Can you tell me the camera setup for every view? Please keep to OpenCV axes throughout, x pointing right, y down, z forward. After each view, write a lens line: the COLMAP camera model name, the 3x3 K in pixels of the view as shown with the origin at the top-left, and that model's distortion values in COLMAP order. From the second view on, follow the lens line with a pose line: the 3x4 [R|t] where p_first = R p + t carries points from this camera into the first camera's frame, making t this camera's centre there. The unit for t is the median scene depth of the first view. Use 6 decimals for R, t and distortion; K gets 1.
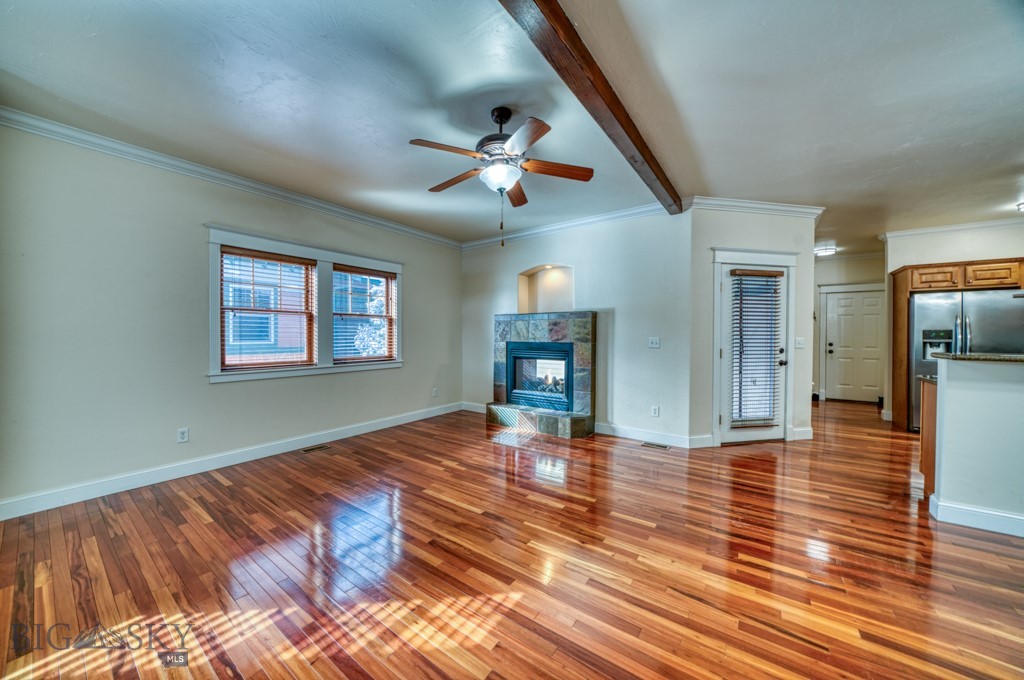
lens RADIAL K [[353.7, 0, 507.3], [0, 353.7, 337.7], [0, 0, 1]] dist [-0.022074, 0.000199]
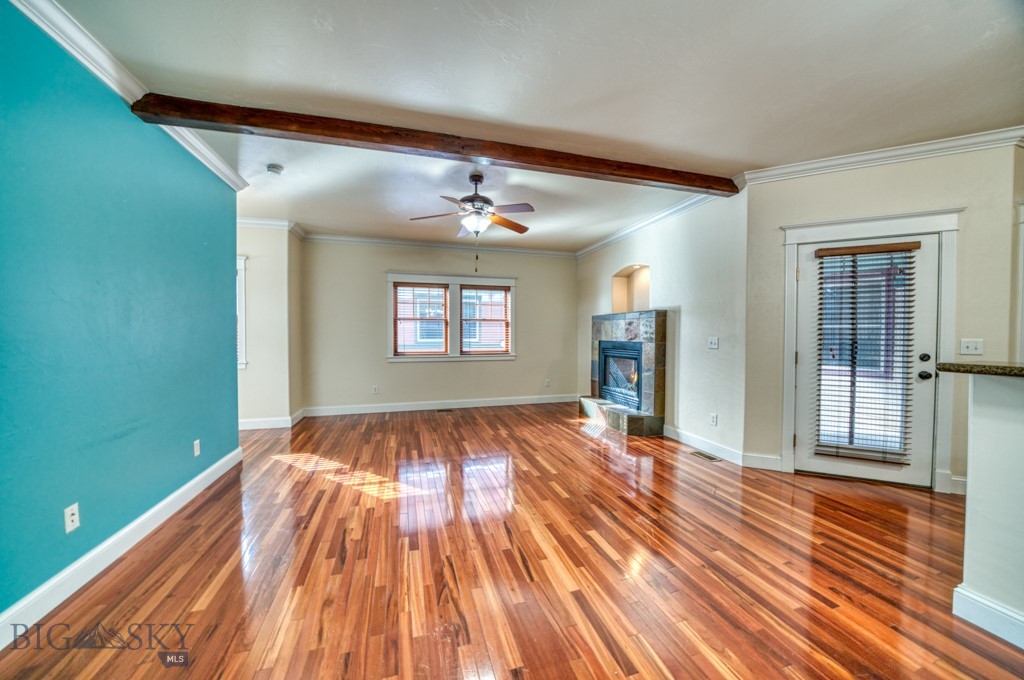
lens RADIAL K [[356.0, 0, 508.0], [0, 356.0, 340.8], [0, 0, 1]] dist [-0.023559, 0.000126]
pose [[0.789391, 0.010242, -0.613805, 0.552837], [-0.004396, 0.999929, 0.011032, 0.000953], [0.613875, -0.006010, 0.789381, -0.030289]]
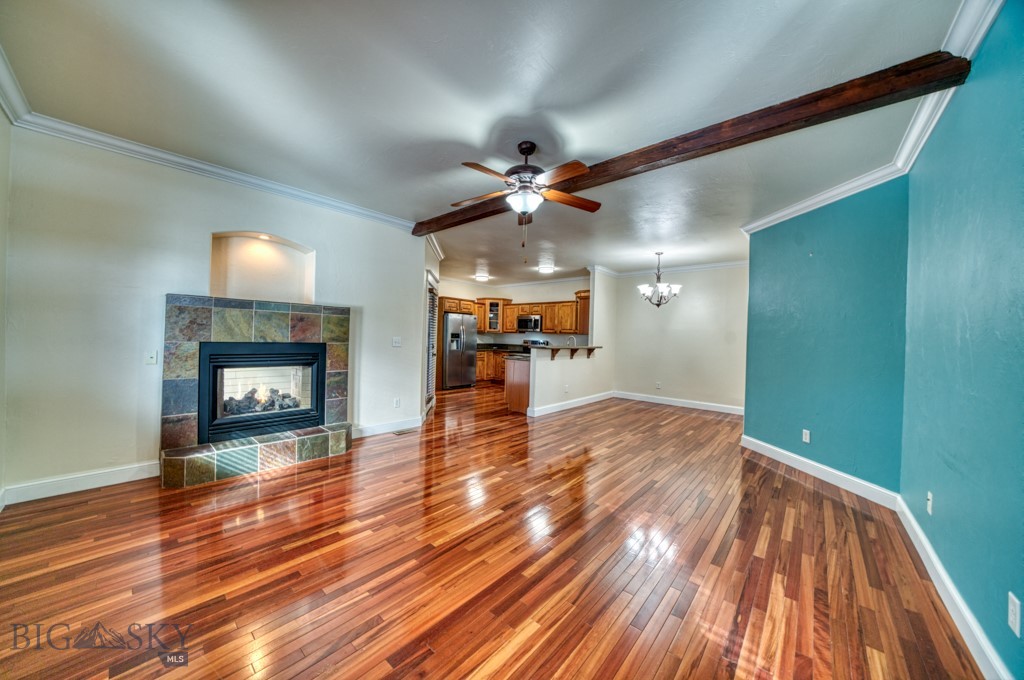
lens RADIAL K [[353.7, 0, 507.3], [0, 353.7, 337.7], [0, 0, 1]] dist [-0.022074, 0.000199]
pose [[0.101932, -0.001236, 0.994791, -0.661572], [-0.016717, 0.999856, 0.002956, -0.008485], [-0.994651, -0.016932, 0.101897, 0.533167]]
